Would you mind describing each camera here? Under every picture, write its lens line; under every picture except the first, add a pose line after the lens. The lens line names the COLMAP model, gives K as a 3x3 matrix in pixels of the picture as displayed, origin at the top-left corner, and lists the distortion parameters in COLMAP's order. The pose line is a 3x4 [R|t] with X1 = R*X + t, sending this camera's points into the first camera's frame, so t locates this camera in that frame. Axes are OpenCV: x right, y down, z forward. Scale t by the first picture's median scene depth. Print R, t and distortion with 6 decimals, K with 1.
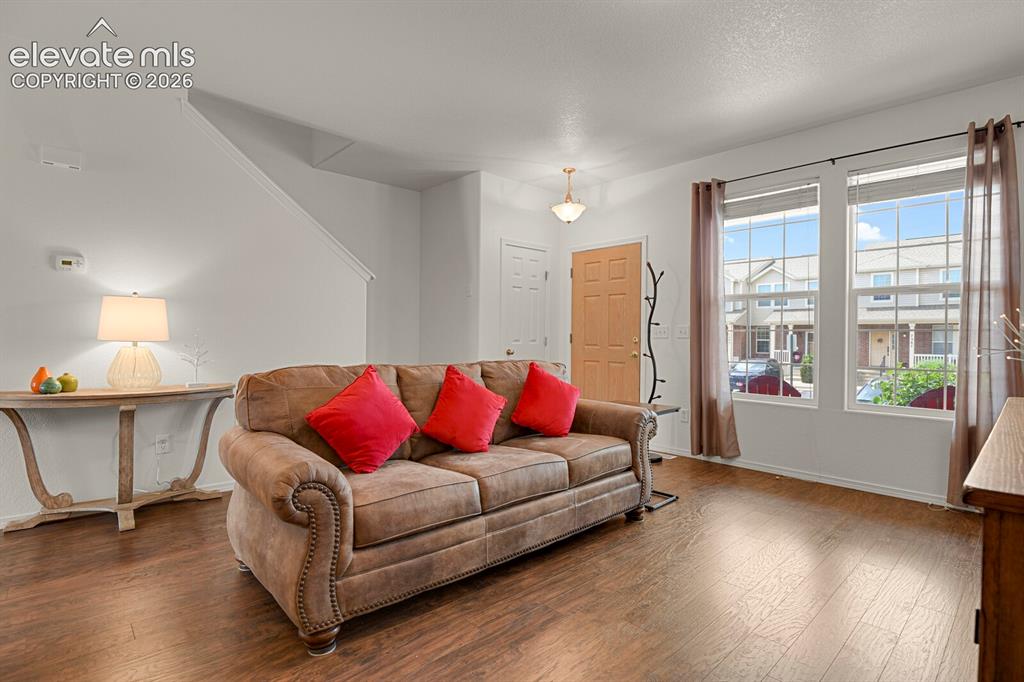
lens RADIAL K [[510.7, 0, 512.3], [0, 510.7, 339.6], [0, 0, 1]] dist [-0.029510, -0.001080]
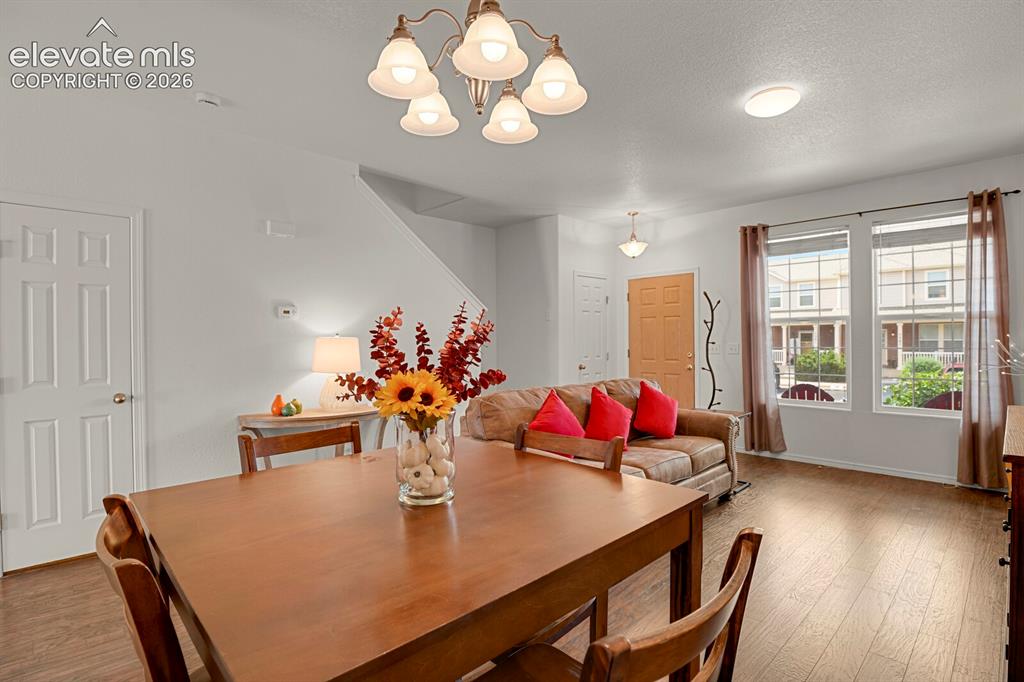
lens RADIAL K [[510.7, 0, 512.9], [0, 510.7, 340.2], [0, 0, 1]] dist [-0.029510, -0.001080]
pose [[0.999592, -0.018386, 0.021857, -0.259420], [0.018465, 0.999824, -0.003406, -0.050325], [-0.021791, 0.003808, 0.999755, -0.232238]]
